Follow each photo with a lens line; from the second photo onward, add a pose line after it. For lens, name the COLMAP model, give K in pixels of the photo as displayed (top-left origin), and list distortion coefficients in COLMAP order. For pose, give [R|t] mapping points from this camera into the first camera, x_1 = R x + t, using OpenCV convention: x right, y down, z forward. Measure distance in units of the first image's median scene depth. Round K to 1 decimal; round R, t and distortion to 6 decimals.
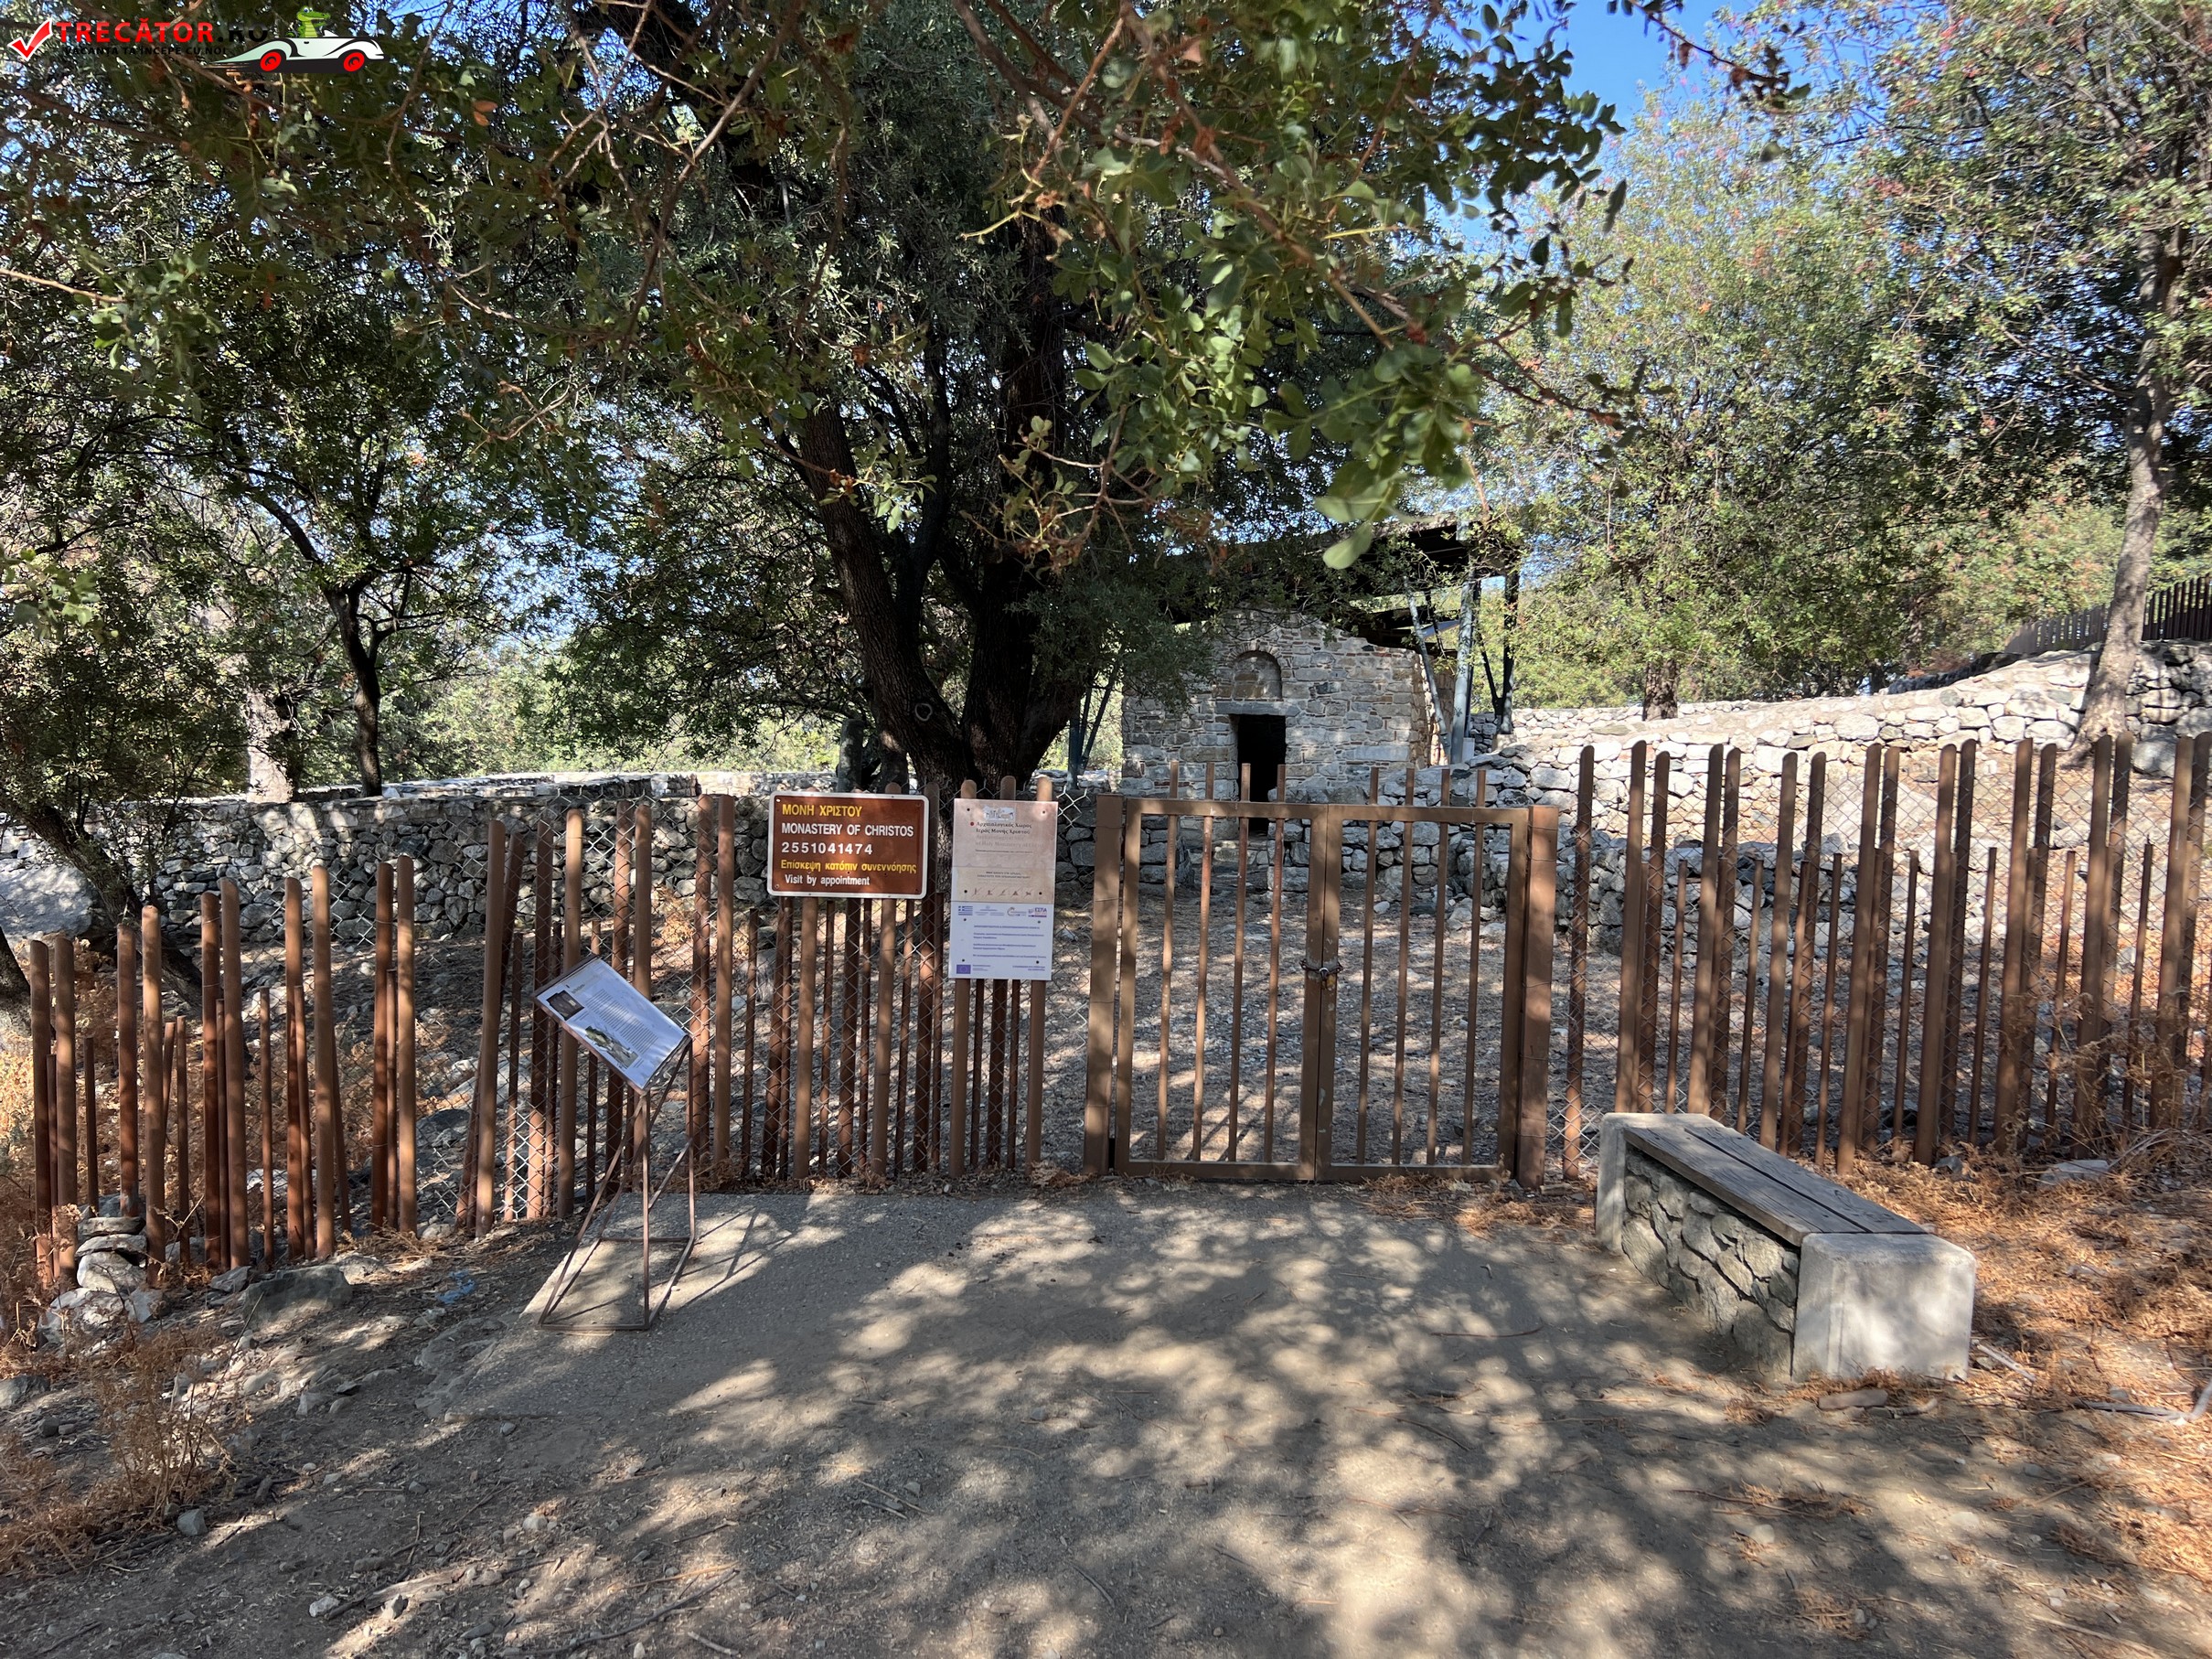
lens RADIAL K [[1664.0, 0, 1050.2], [0, 1664.0, 841.2], [0, 0, 1]] dist [0.051141, -0.025076]
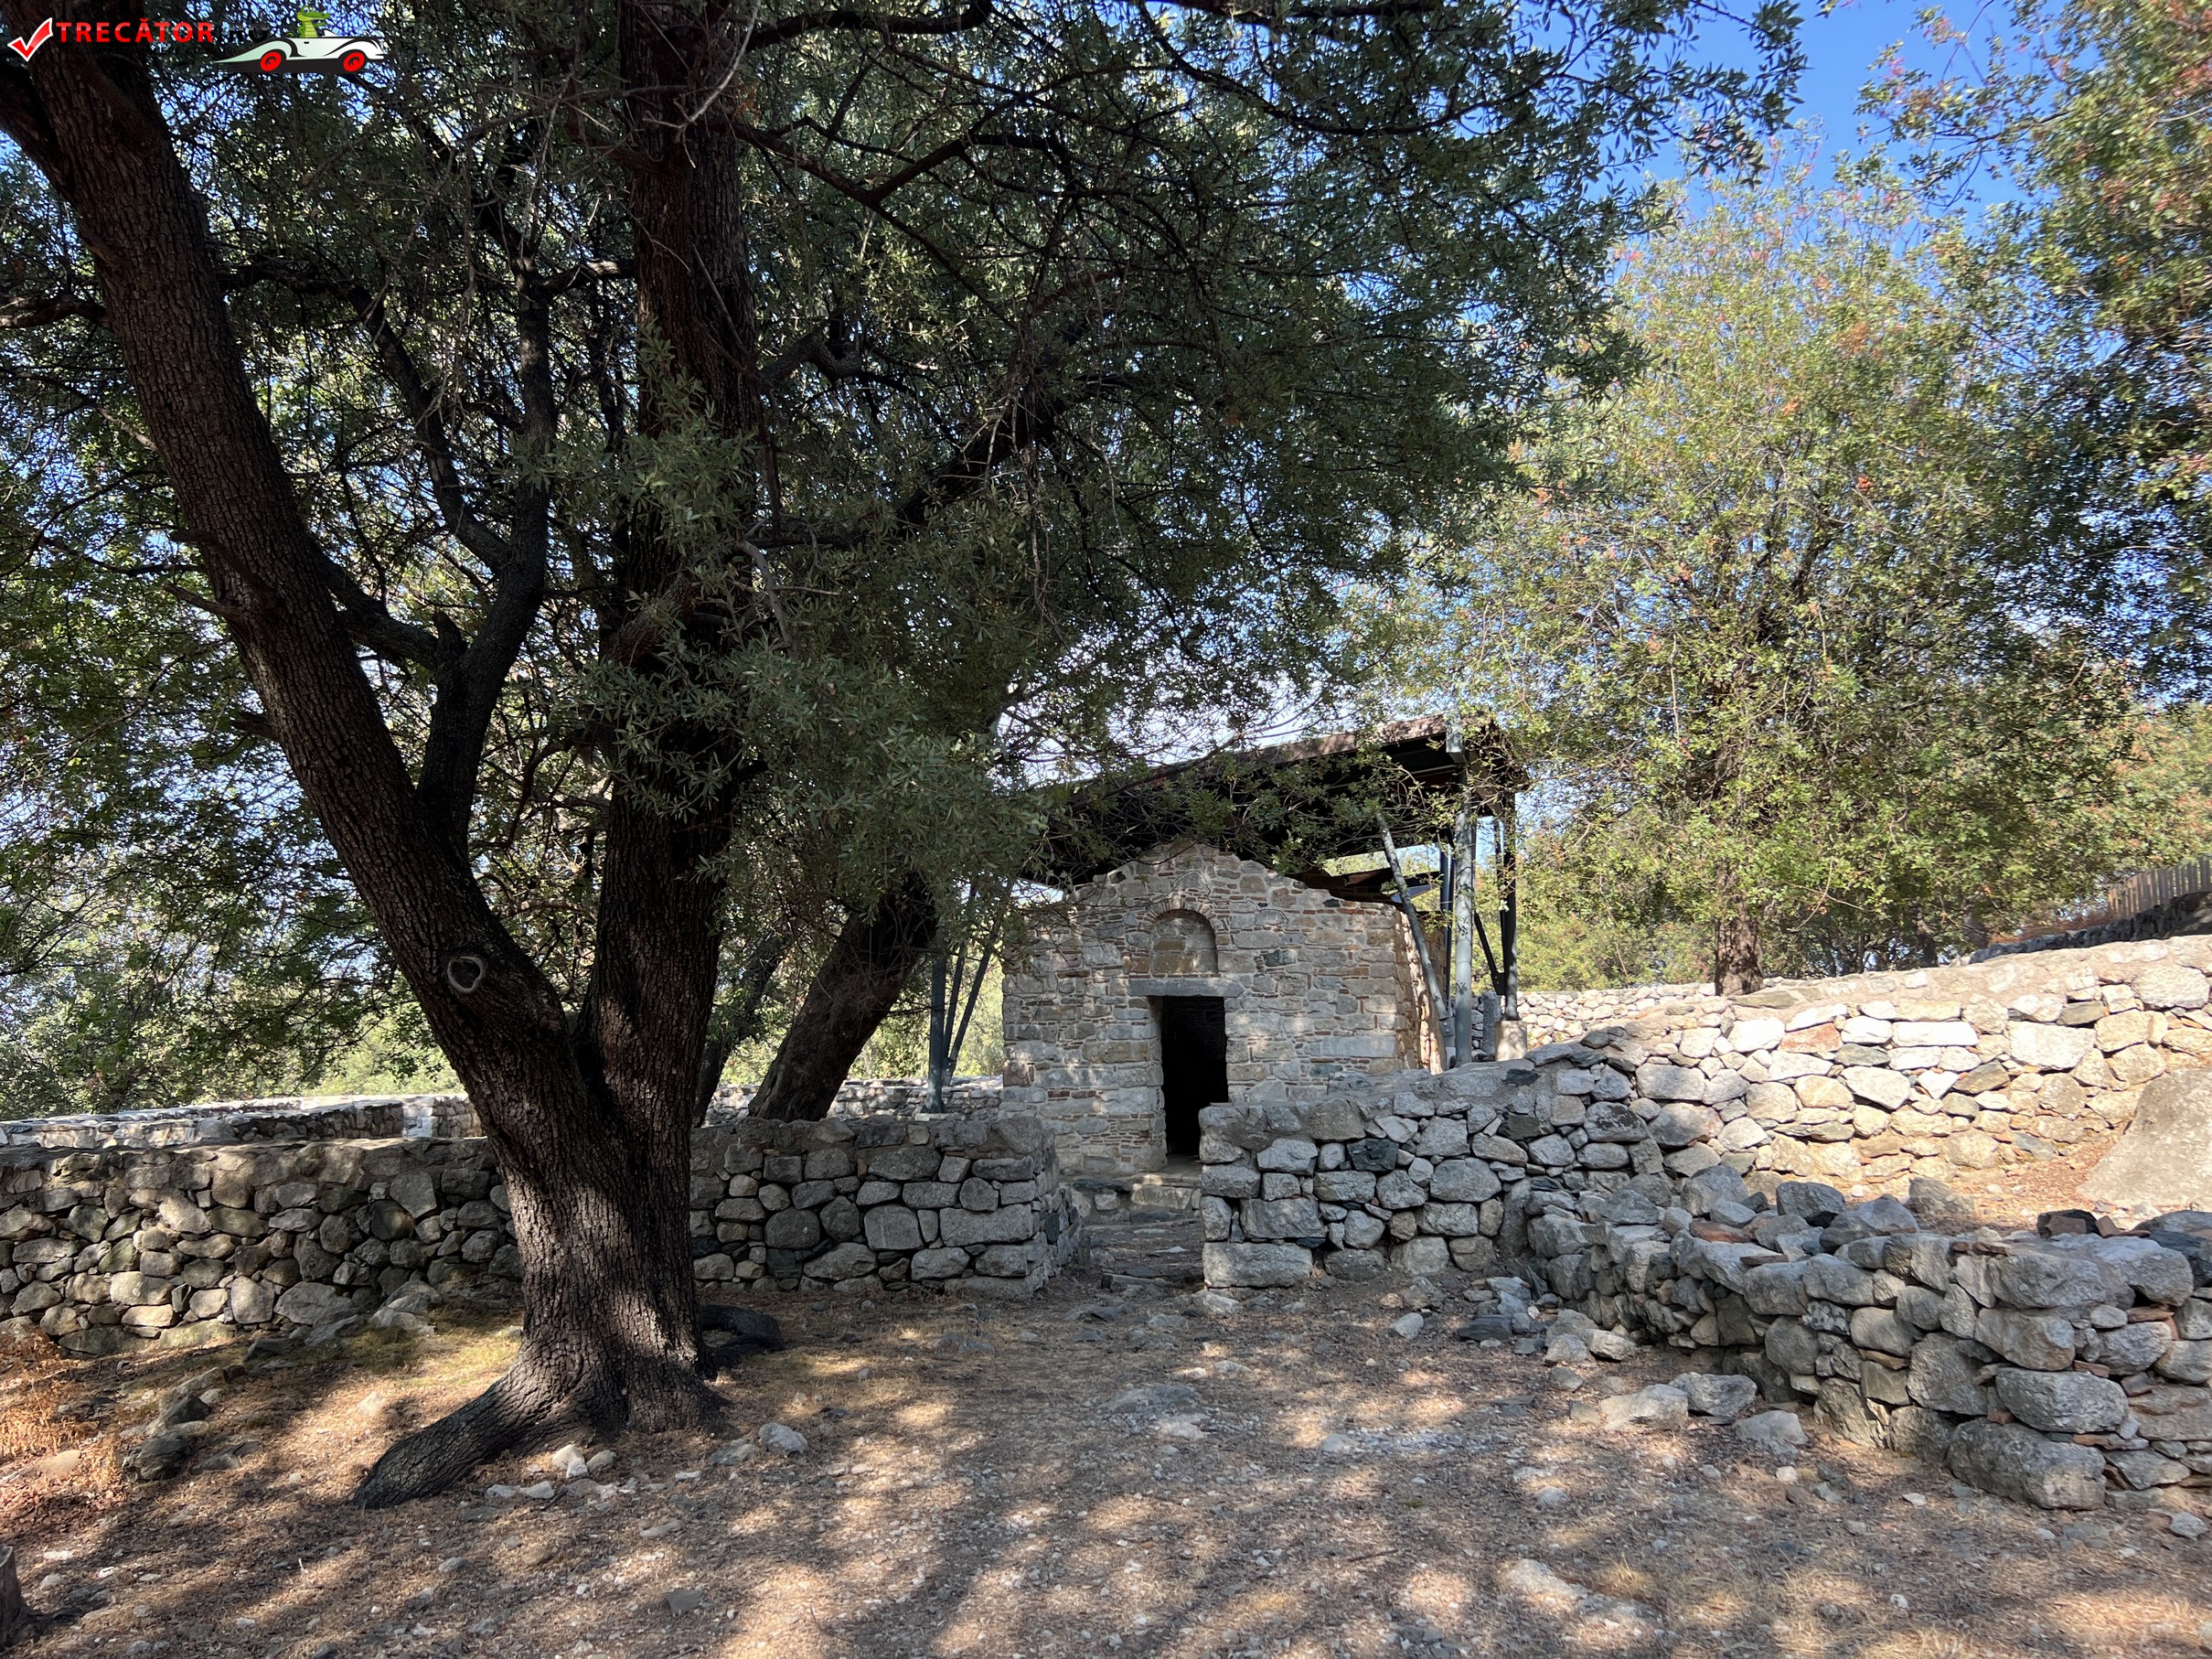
lens RADIAL K [[1664.0, 0, 1085.1], [0, 1664.0, 849.8], [0, 0, 1]] dist [0.051141, -0.025076]
pose [[0.998265, -0.012801, 0.057479, 0.042582], [0.022649, 0.984466, -0.174108, -0.014471], [-0.054357, 0.175108, 0.983048, 0.298543]]
